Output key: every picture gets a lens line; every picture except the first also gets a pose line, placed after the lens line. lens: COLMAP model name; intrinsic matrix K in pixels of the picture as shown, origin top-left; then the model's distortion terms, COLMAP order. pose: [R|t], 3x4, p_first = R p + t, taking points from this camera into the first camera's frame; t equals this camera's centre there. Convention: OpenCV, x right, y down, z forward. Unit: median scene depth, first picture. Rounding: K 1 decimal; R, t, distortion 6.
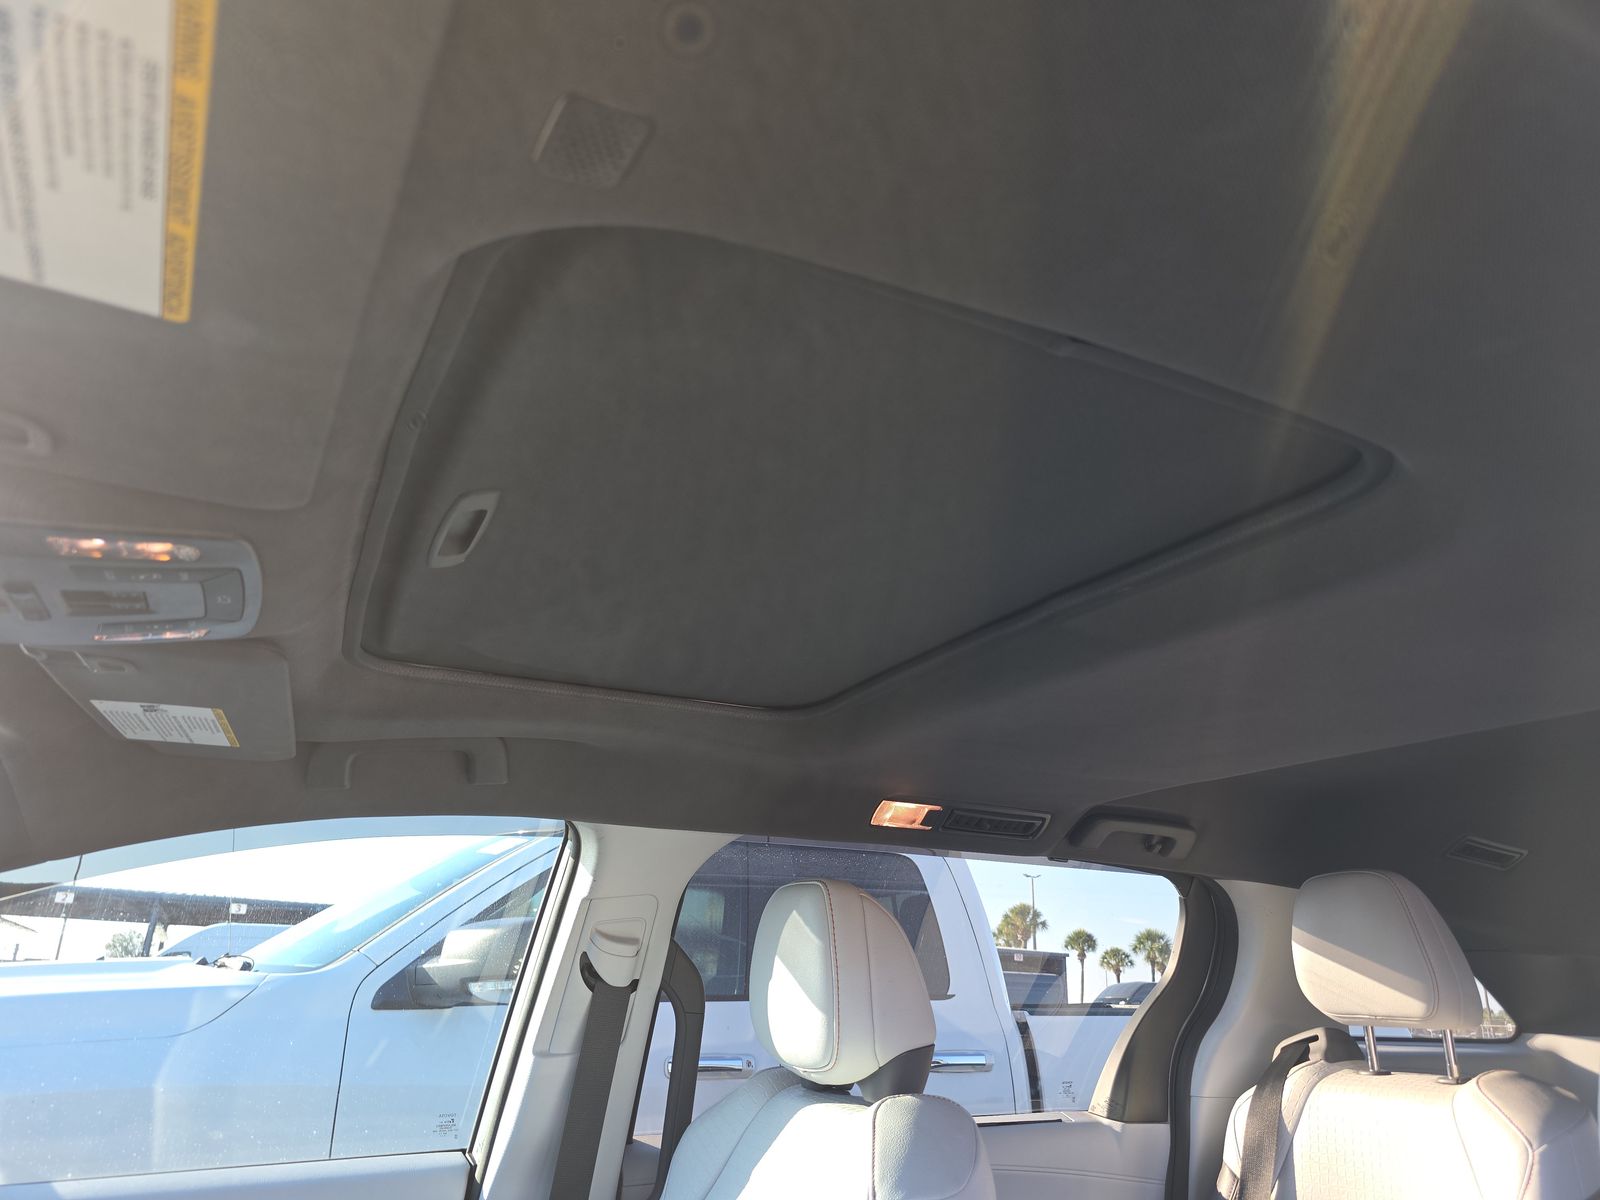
lens RADIAL K [[1076.0, 0, 800.0], [0, 1076.0, 600.0], [0, 0, 1]] dist [0.001278, -0.000920]
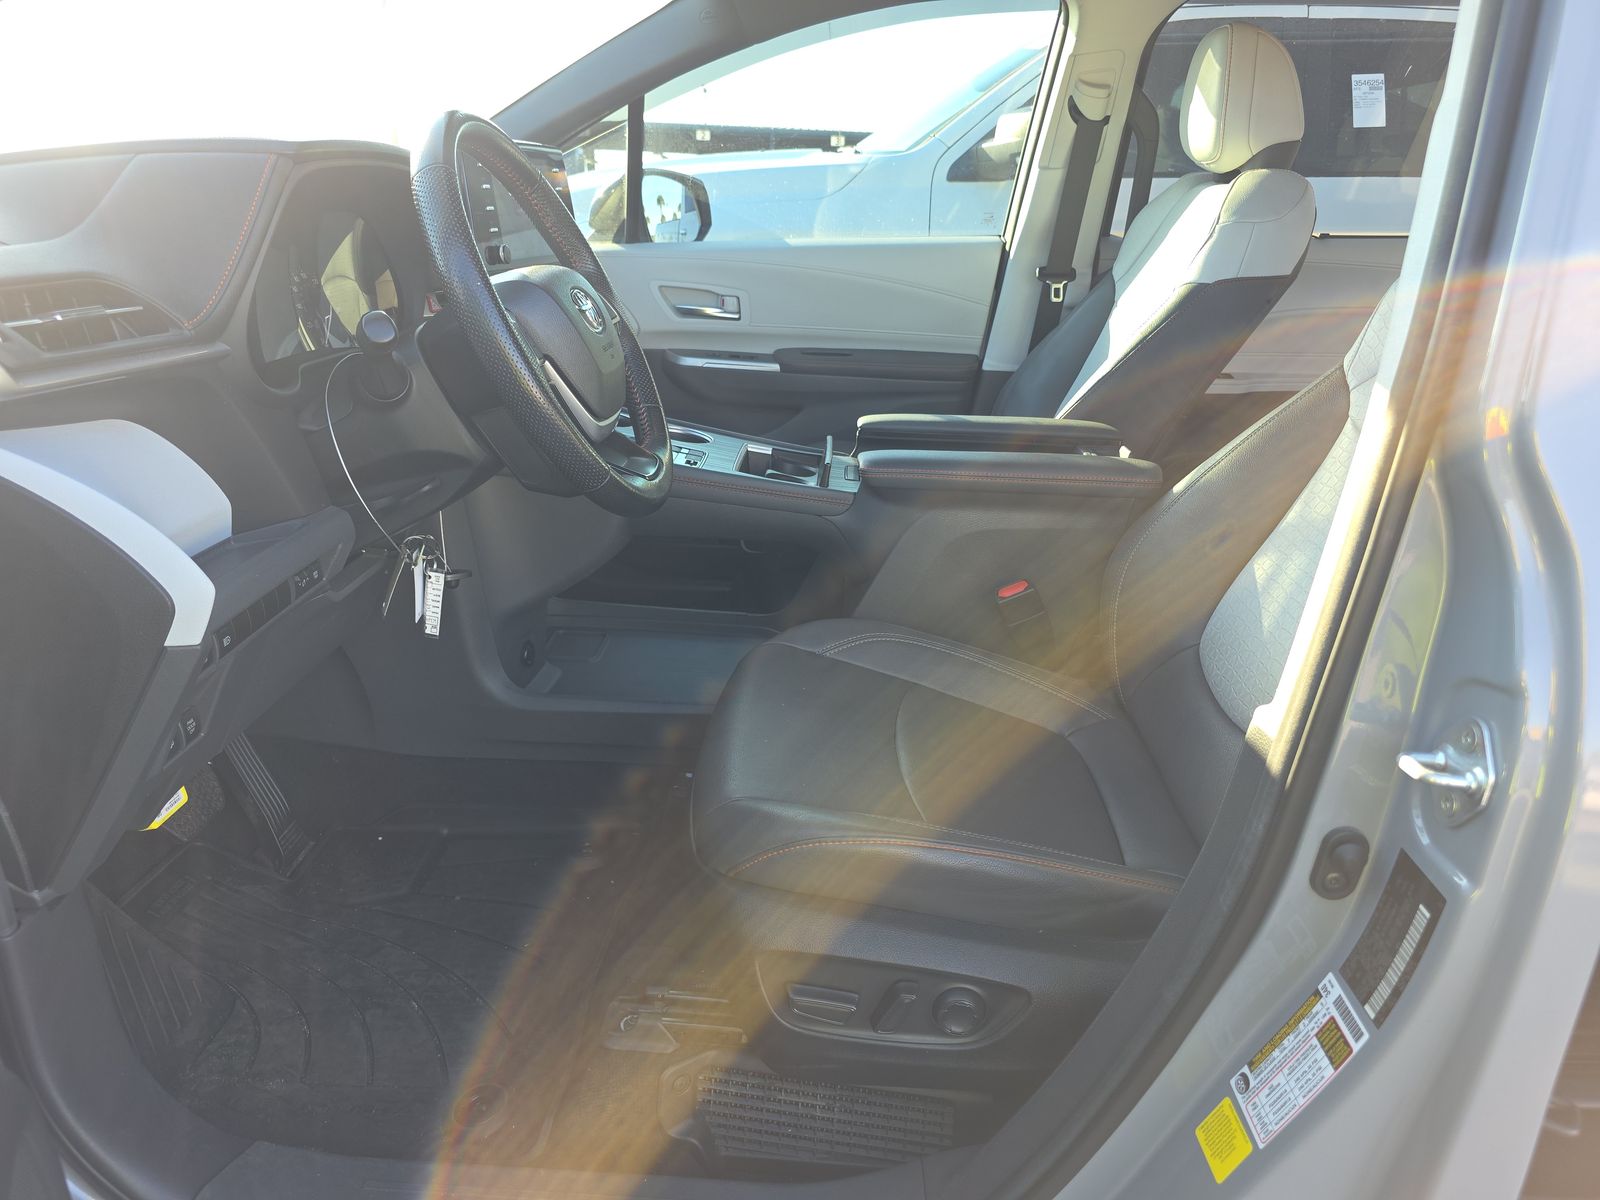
lens RADIAL K [[1110.0, 0, 800.0], [0, 1110.0, 600.0], [0, 0, 1]] dist [0.048706, -0.000440]
pose [[0.880902, 0.159330, -0.445674, 0.265775], [0.147944, 0.801756, 0.579051, -0.065317], [0.449582, -0.576022, 0.682697, -0.610596]]
